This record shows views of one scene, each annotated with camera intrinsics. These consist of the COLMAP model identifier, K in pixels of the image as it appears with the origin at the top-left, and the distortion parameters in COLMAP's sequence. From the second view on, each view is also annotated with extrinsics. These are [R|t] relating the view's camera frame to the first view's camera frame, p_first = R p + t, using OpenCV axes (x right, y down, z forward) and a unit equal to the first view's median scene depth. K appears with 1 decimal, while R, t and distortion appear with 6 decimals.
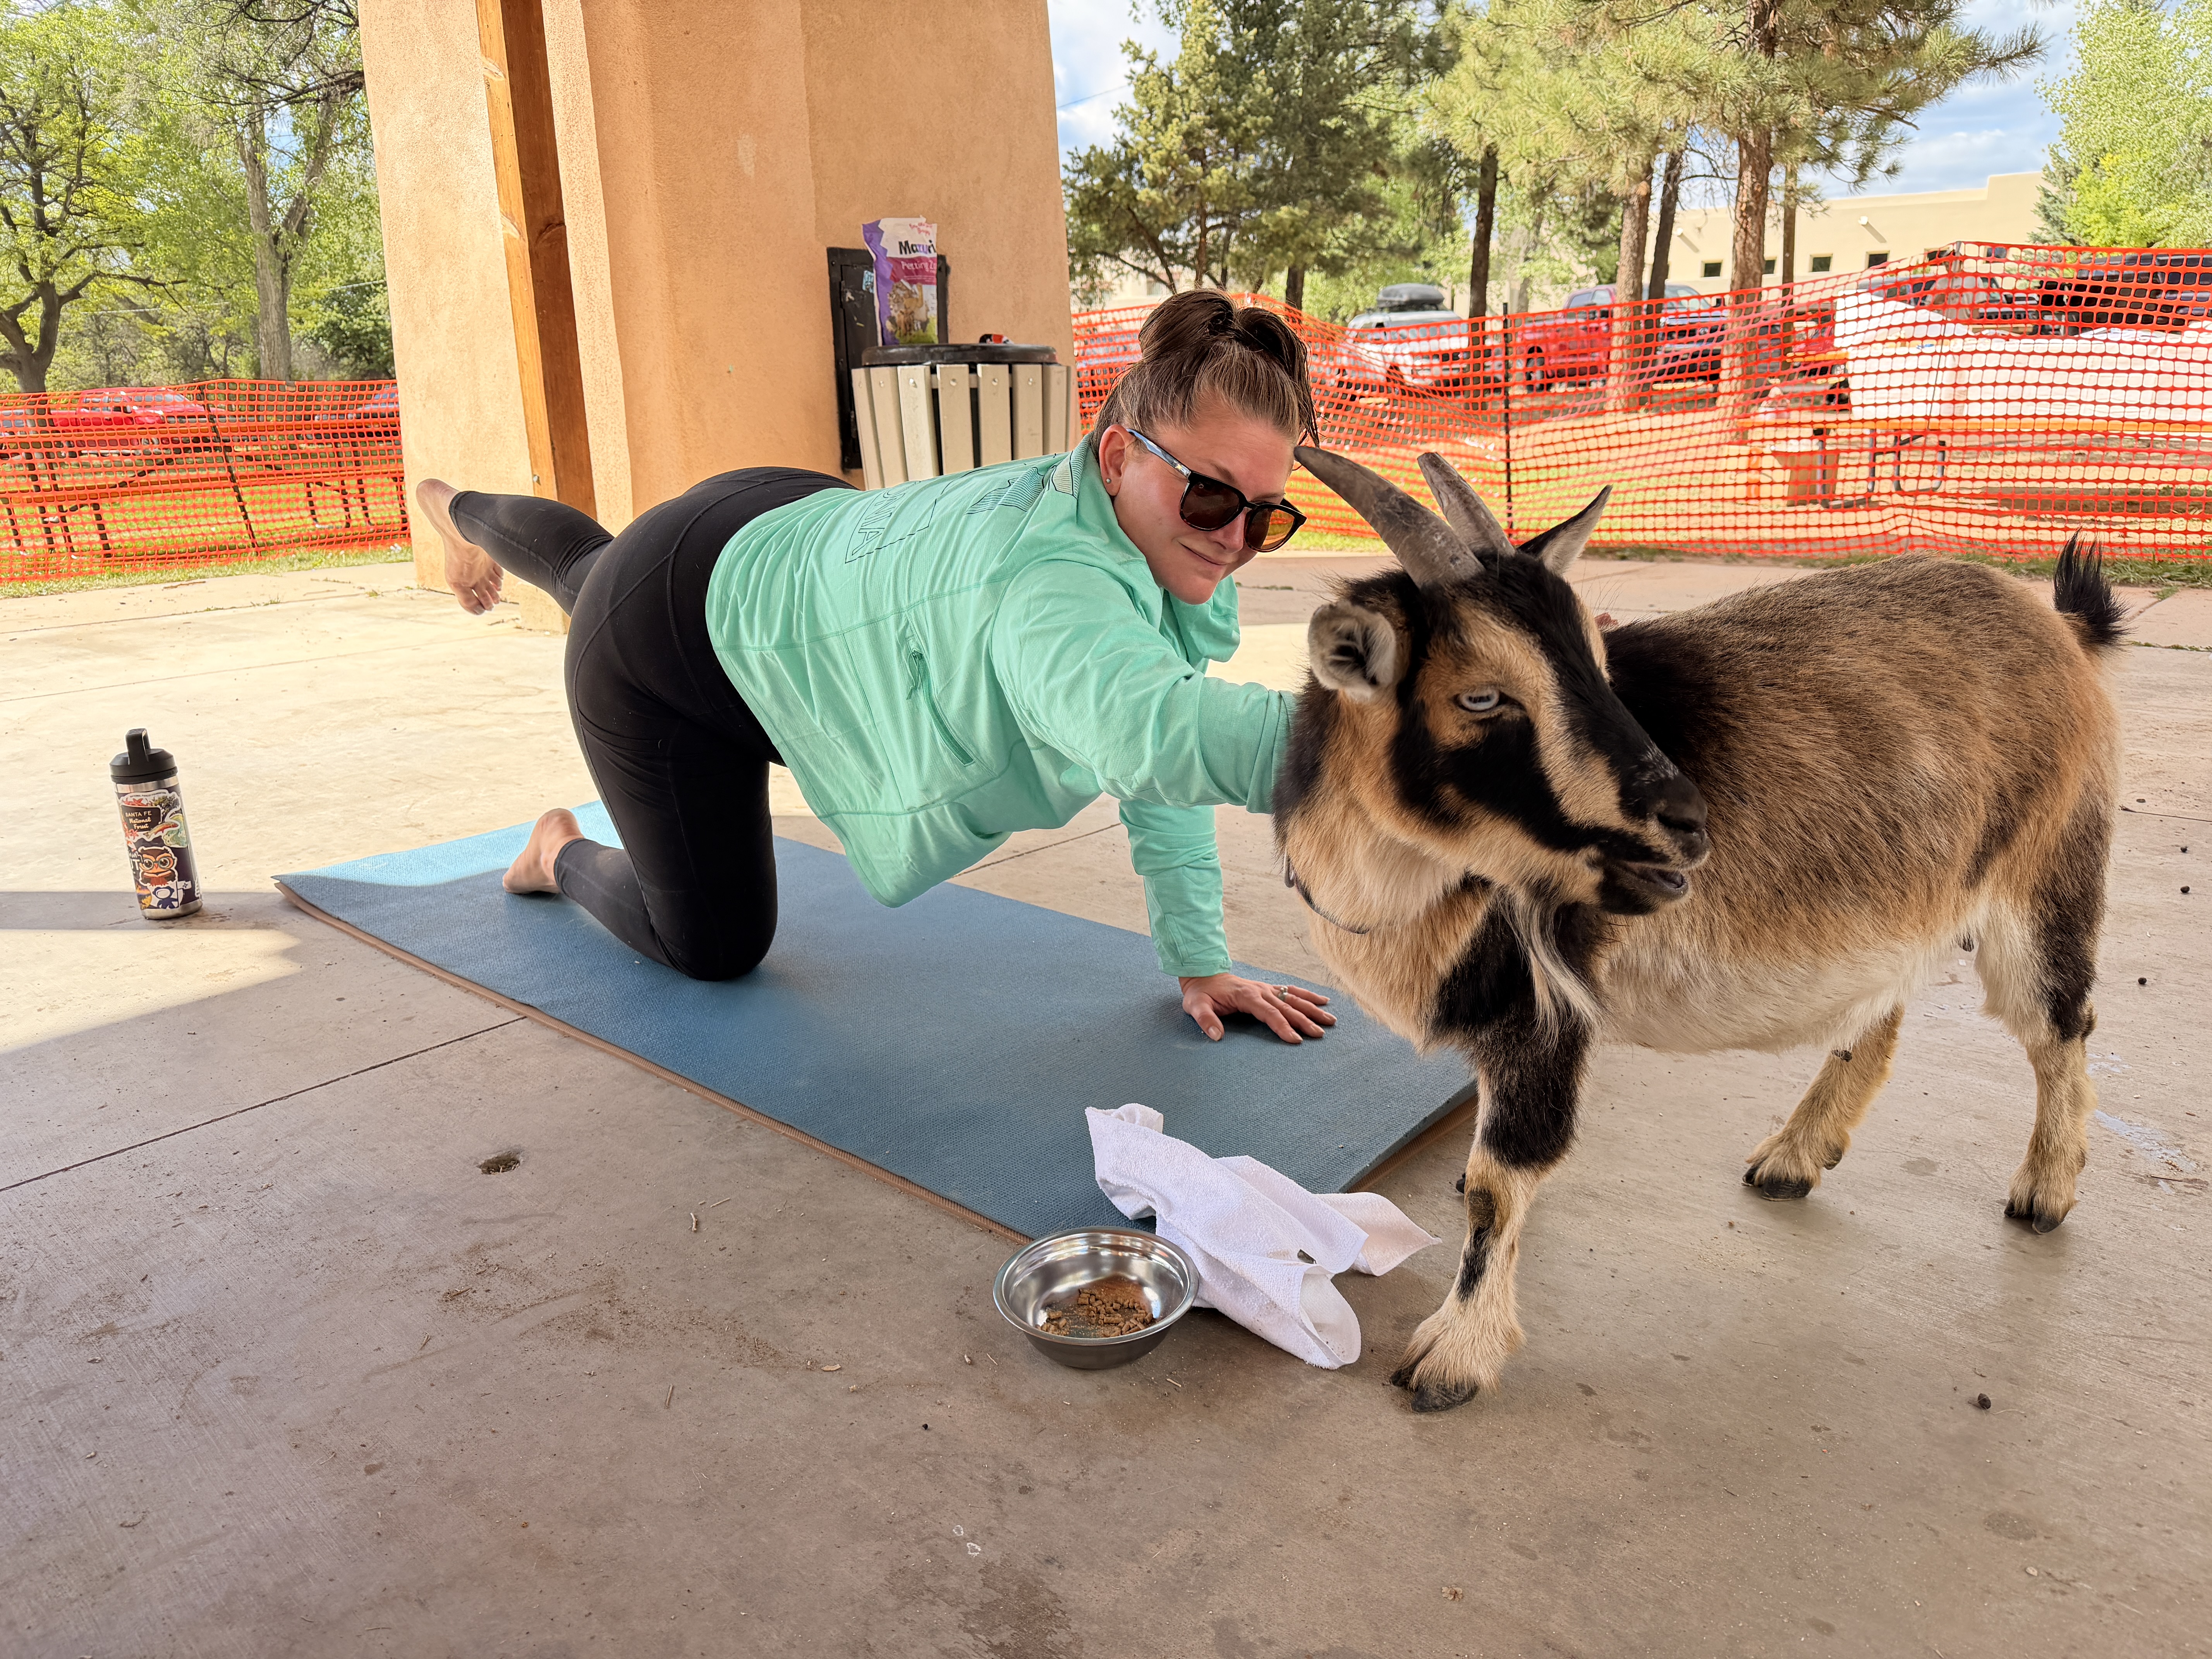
lens RADIAL K [[1511.2, 0, 1140.3], [0, 1511.2, 823.1], [0, 0, 1]] dist [-0.003398, -0.001865]
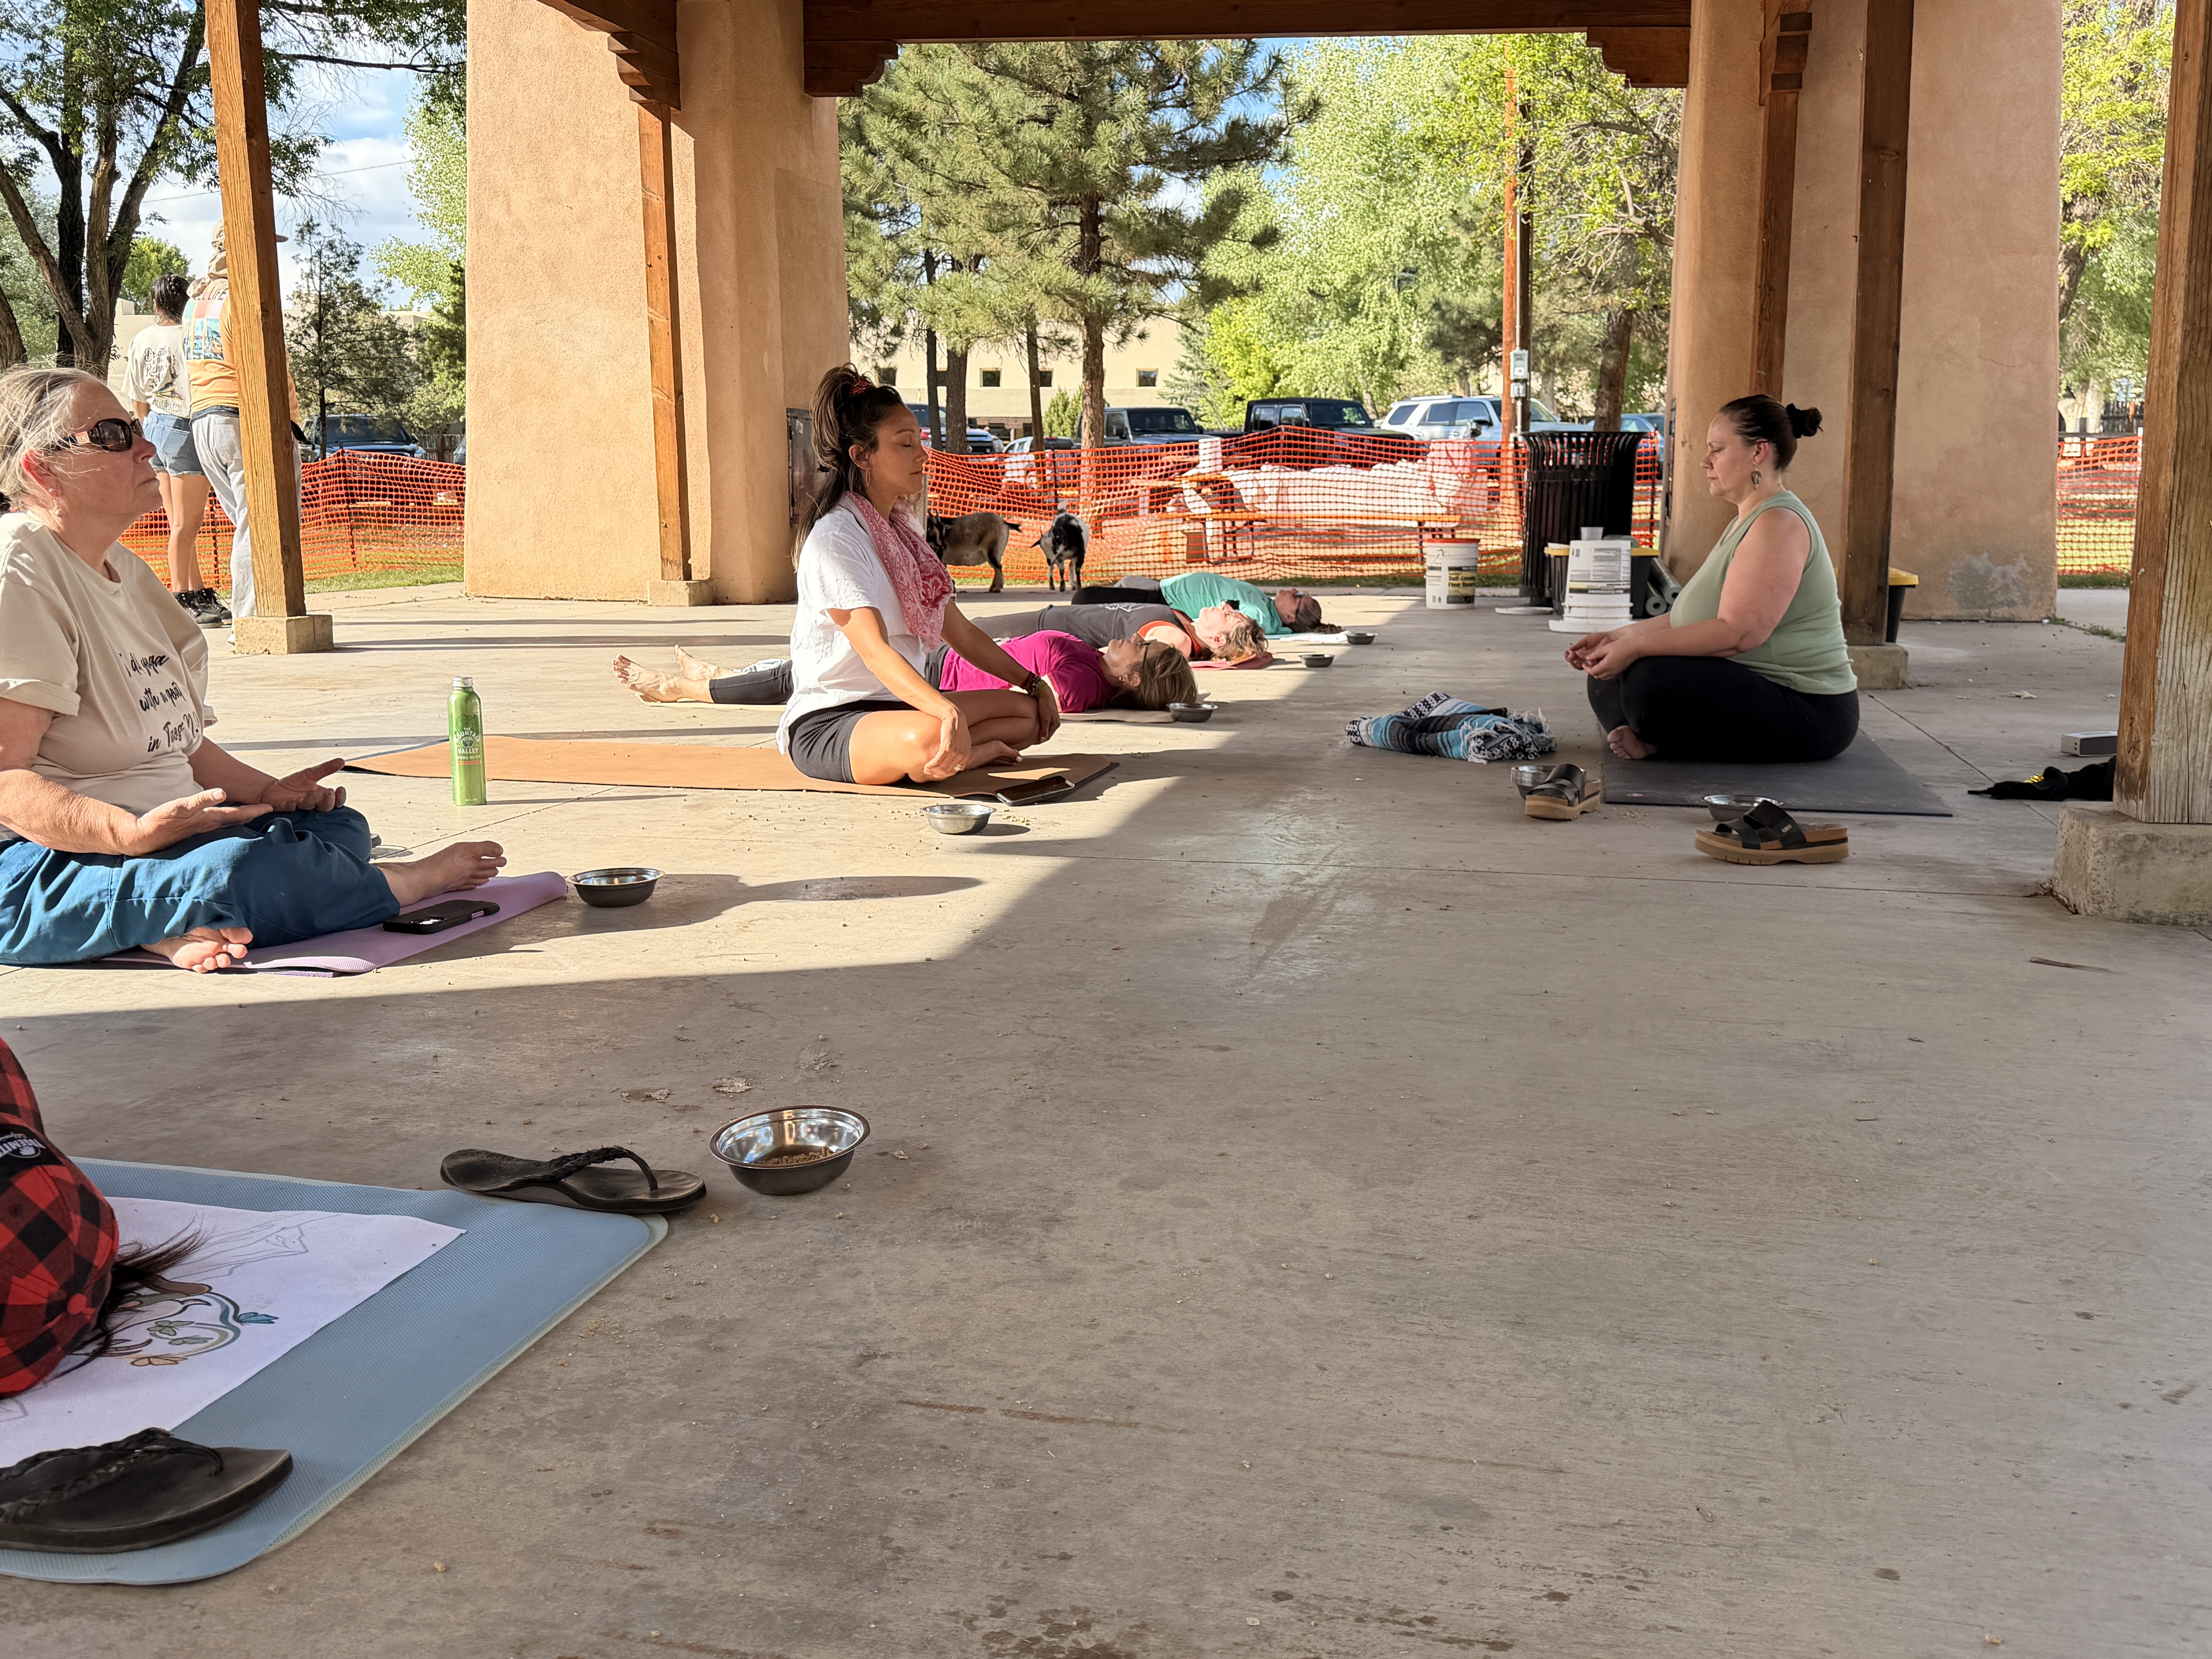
lens RADIAL K [[1911.4, 0, 1097.0], [0, 1911.4, 840.1], [0, 0, 1]] dist [0.127040, -0.236132]
pose [[0.881956, -0.065380, 0.466775, -3.250624], [0.112050, 0.991025, -0.072905, 1.193487], [-0.457819, 0.116601, 0.881366, -3.949769]]
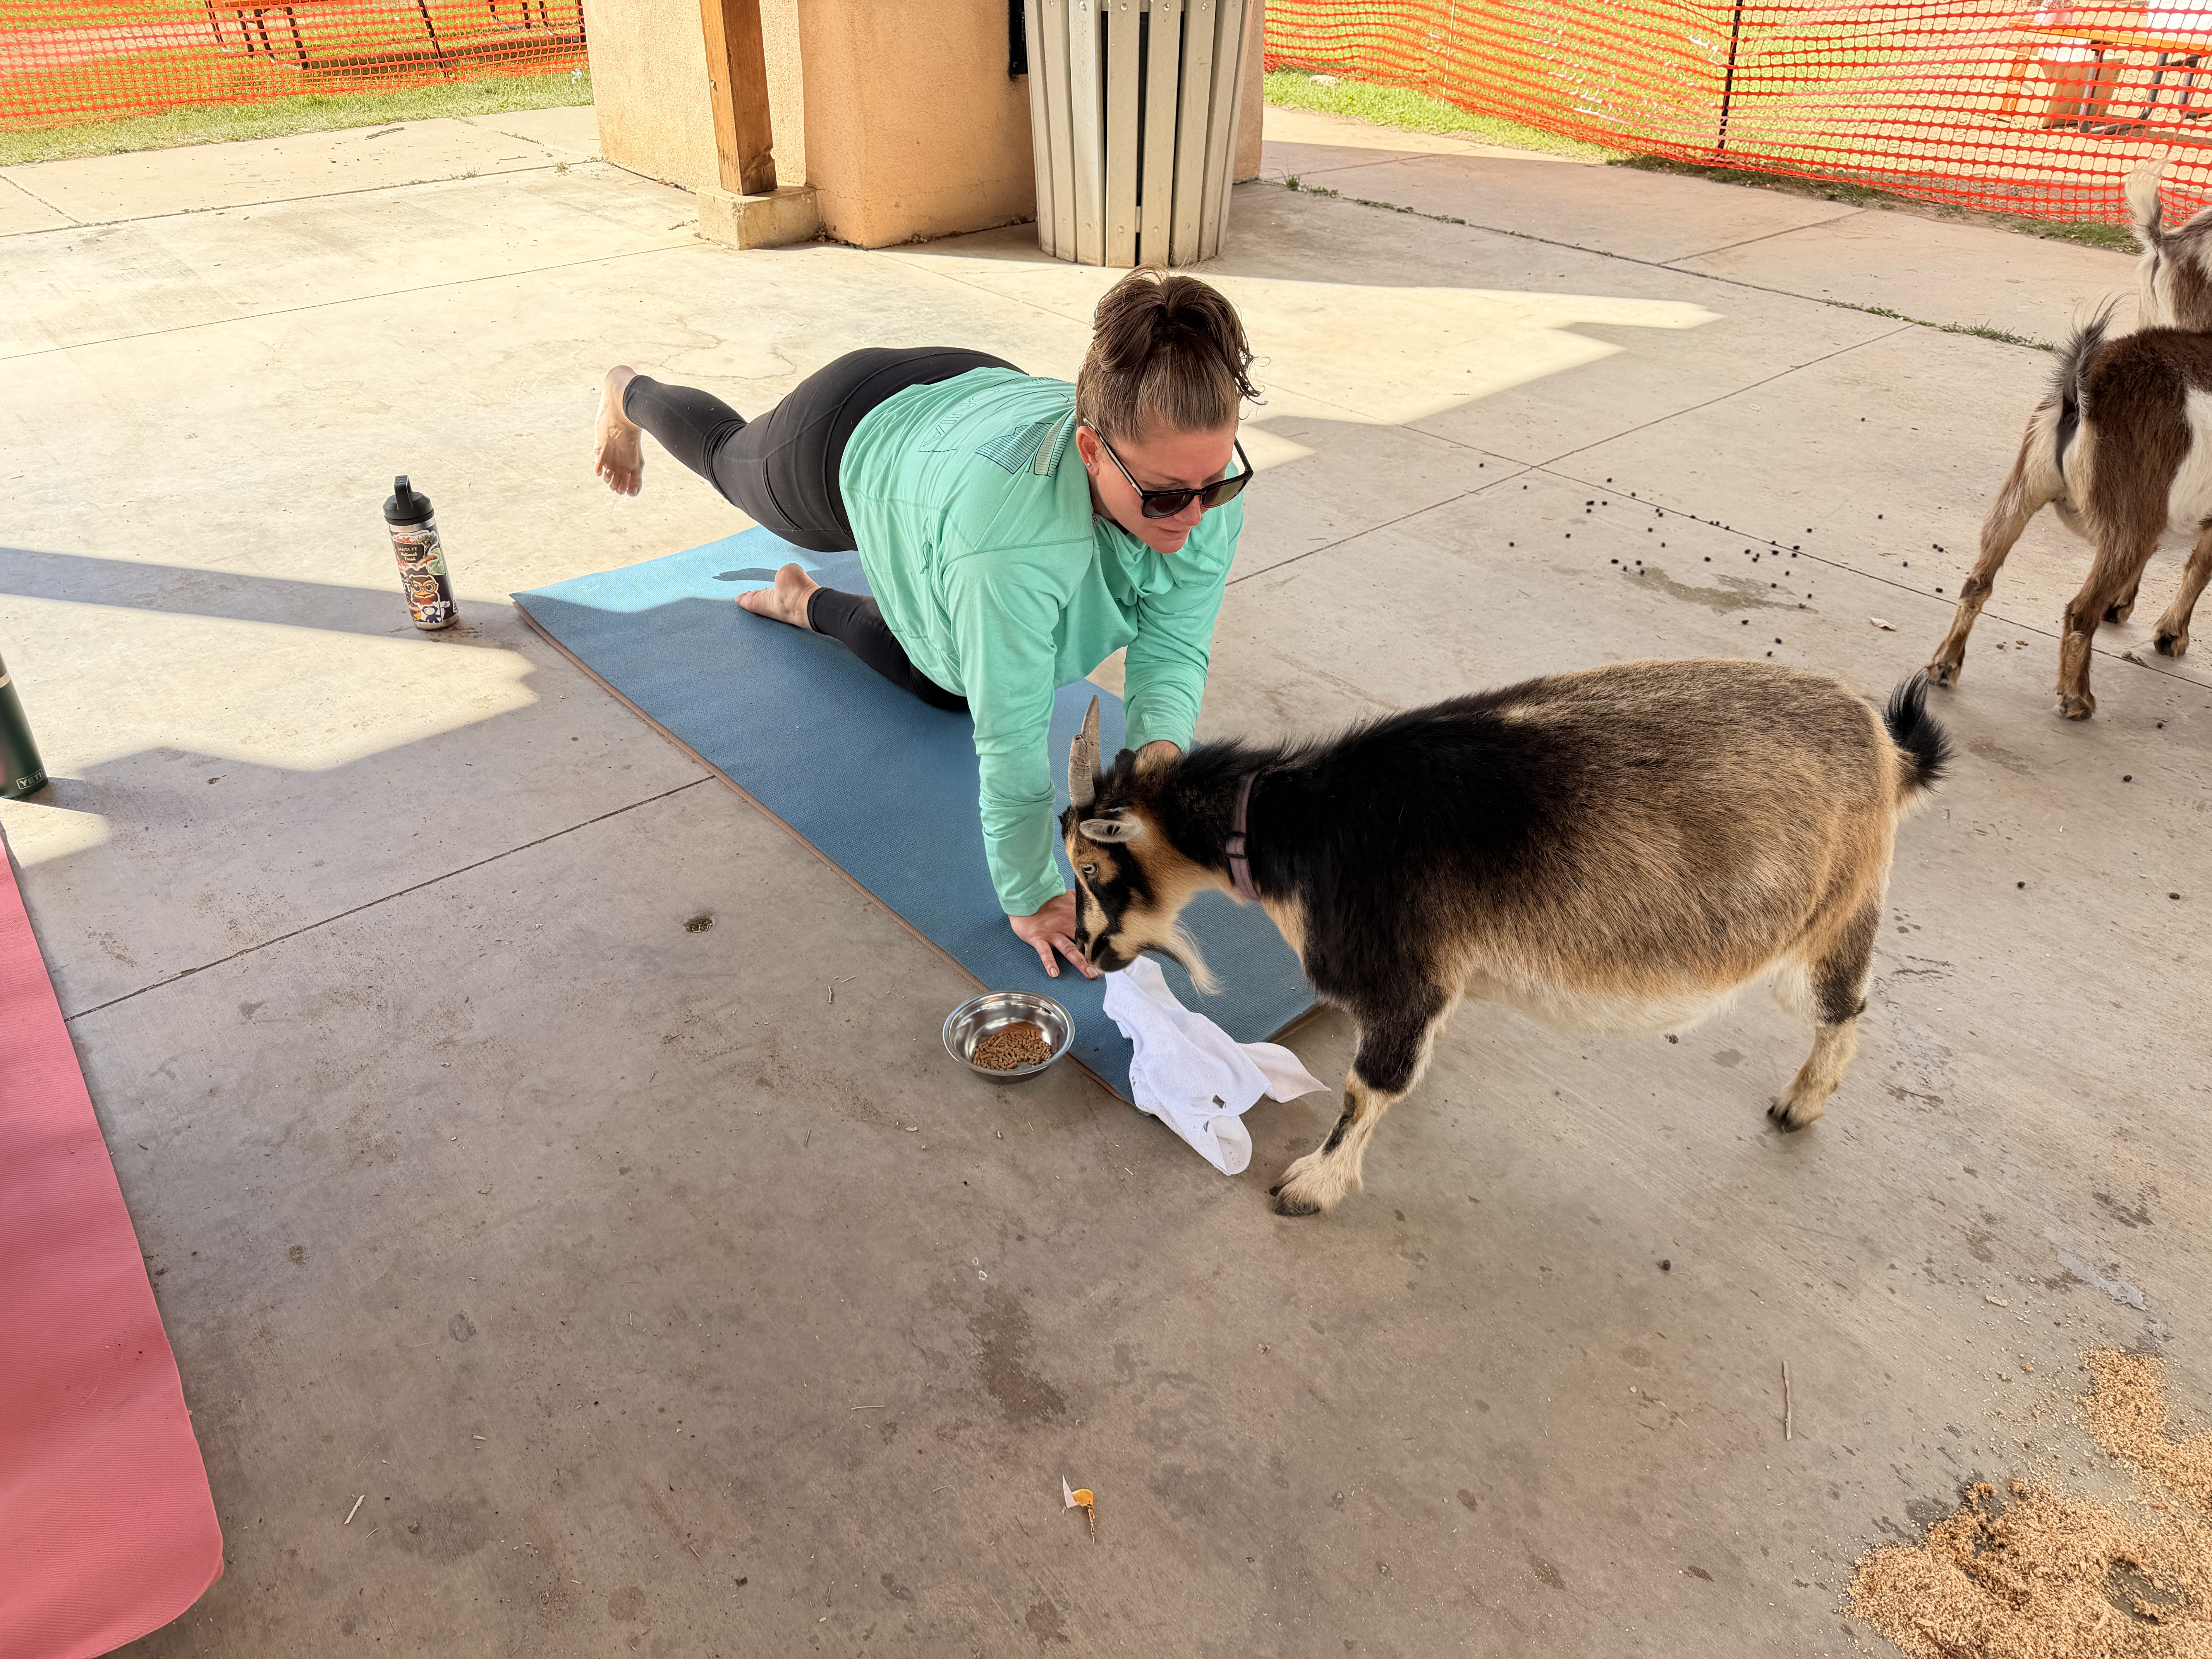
lens RADIAL K [[1541.9, 0, 1132.3], [0, 1541.9, 742.2], [0, 0, 1]] dist [0.138330, -0.234474]
pose [[0.989501, 0.095500, -0.108478, 0.108165], [-0.063077, 0.960684, 0.270384, -0.328259], [0.130035, -0.260703, 0.956622, -0.269693]]
